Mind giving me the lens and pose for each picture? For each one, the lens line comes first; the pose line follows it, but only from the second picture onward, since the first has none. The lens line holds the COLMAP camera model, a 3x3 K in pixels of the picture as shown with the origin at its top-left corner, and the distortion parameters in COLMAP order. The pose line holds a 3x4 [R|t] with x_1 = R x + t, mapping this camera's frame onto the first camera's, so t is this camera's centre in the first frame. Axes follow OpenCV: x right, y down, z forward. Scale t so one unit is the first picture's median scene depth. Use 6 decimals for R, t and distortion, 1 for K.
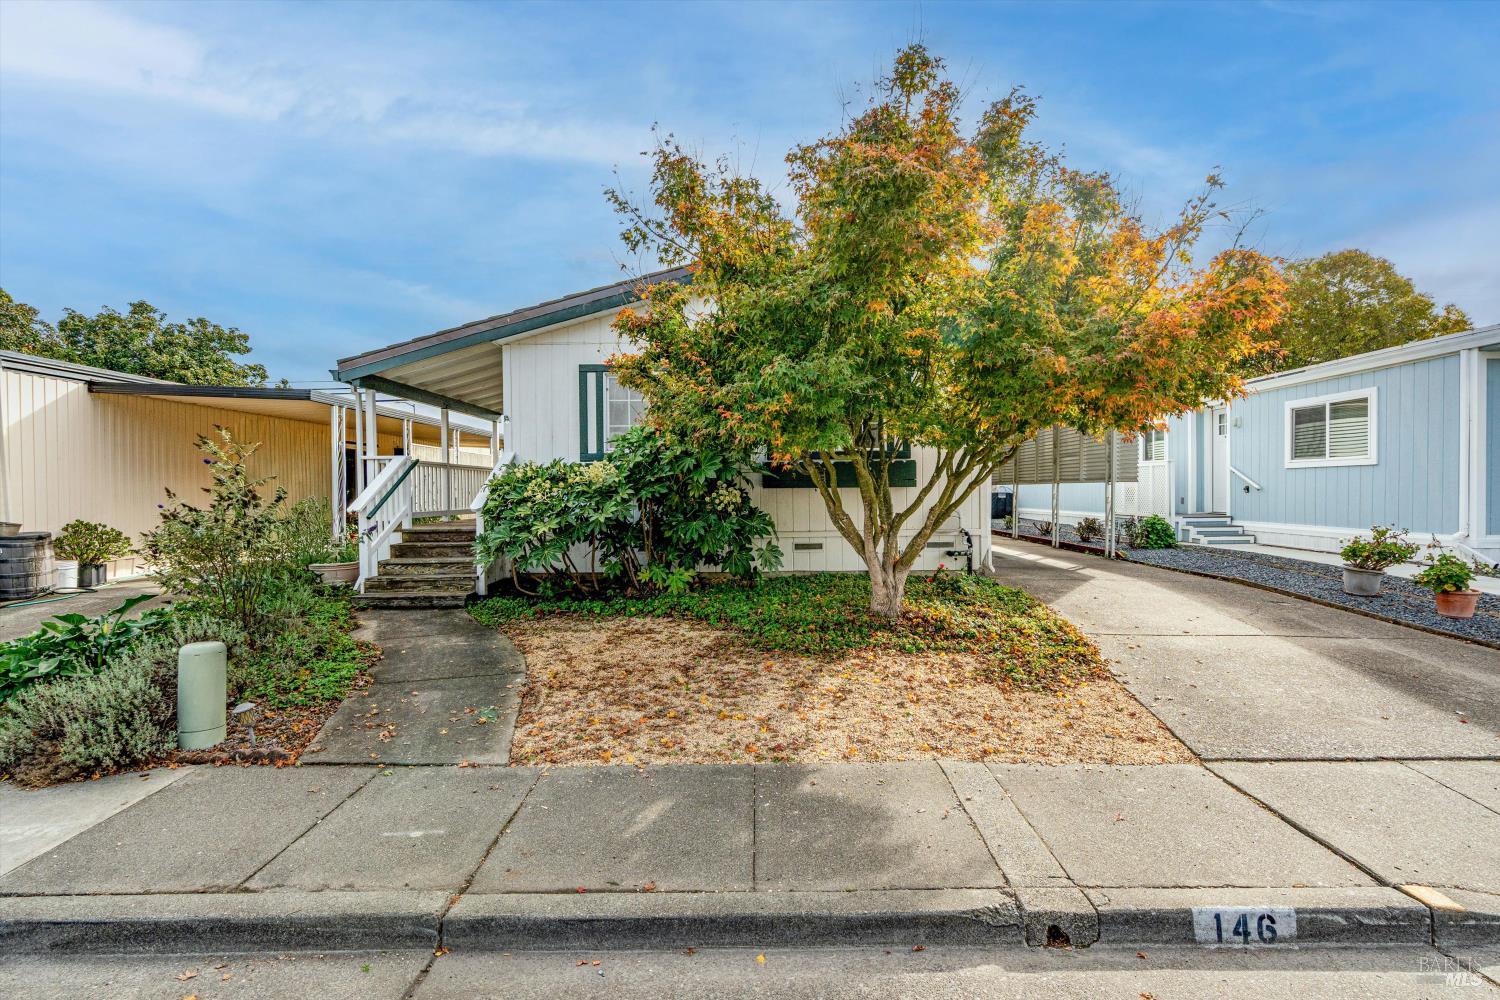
lens RADIAL K [[697.7, 0, 750.0], [0, 697.7, 500.0], [0, 0, 1]] dist [-0.001731, 0.000486]
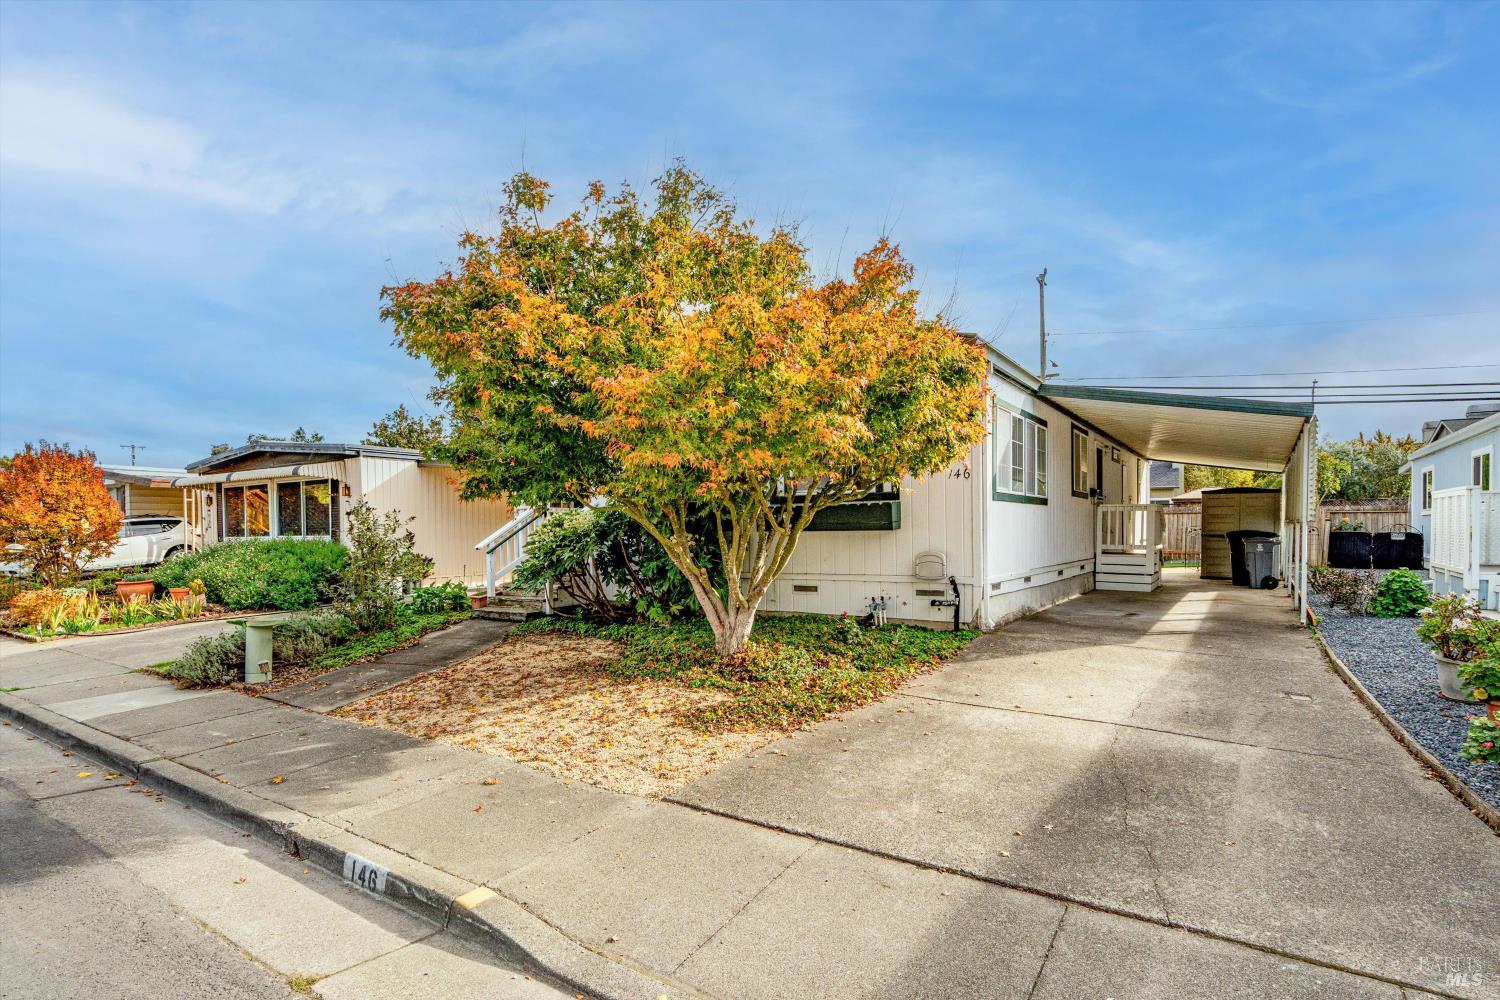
lens RADIAL K [[733.3, 0, 762.2], [0, 733.3, 503.9], [0, 0, 1]] dist [-0.002753, 0.001436]
pose [[0.842980, -0.017693, -0.537653, 1.275129], [-0.006967, 0.999016, -0.043799, -0.019980], [0.537899, 0.040667, 0.842028, 0.127564]]
